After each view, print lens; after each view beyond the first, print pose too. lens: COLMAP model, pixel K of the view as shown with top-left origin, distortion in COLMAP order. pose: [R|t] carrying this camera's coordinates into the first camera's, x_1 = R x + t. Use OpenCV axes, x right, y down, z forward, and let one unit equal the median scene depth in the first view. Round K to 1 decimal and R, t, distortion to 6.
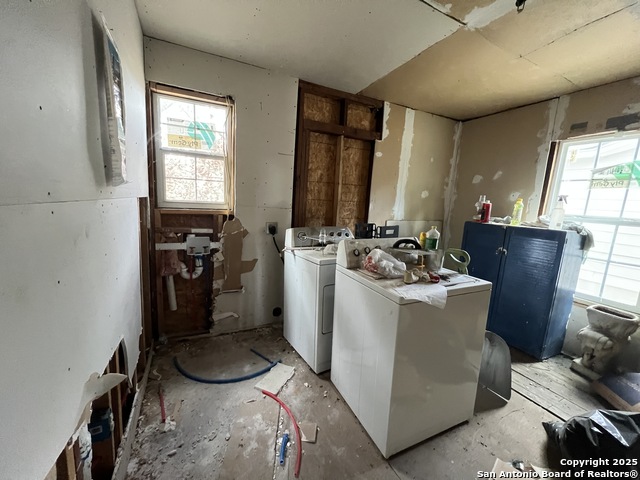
lens RADIAL K [[258.6, 0, 320.0], [0, 258.6, 240.0], [0, 0, 1]] dist [0.002875, 0.000372]
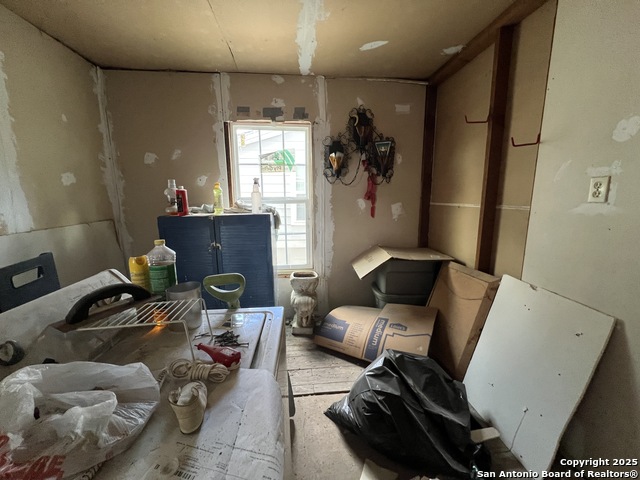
lens RADIAL K [[258.6, 0, 320.0], [0, 258.6, 240.0], [0, 0, 1]] dist [0.002875, 0.000372]
pose [[0.363506, -0.218011, 0.905723, 0.079475], [0.175593, 0.970839, 0.163211, -0.057319], [-0.914894, 0.099710, 0.391187, 0.384793]]
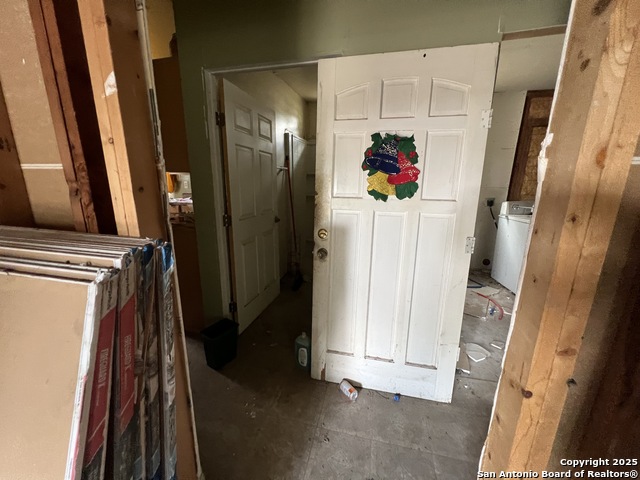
lens RADIAL K [[258.6, 0, 320.0], [0, 258.6, 240.0], [0, 0, 1]] dist [0.002875, 0.000372]
pose [[0.761847, 0.098380, -0.640243, 0.023679], [-0.065048, 0.995022, 0.075493, 0.078196], [0.644483, -0.015867, 0.764454, -0.468173]]
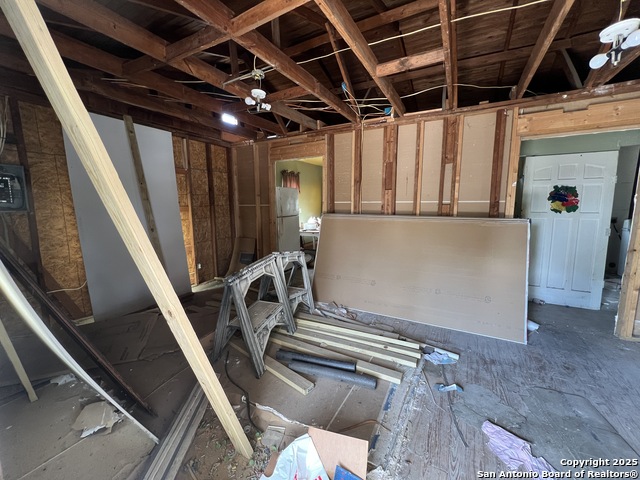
lens RADIAL K [[258.6, 0, 320.0], [0, 258.6, 240.0], [0, 0, 1]] dist [0.002875, 0.000372]
pose [[0.573807, 0.044324, -0.817790, 0.104739], [-0.091479, 0.995755, -0.010216, 0.218711], [0.813866, 0.080673, 0.575426, -1.290415]]
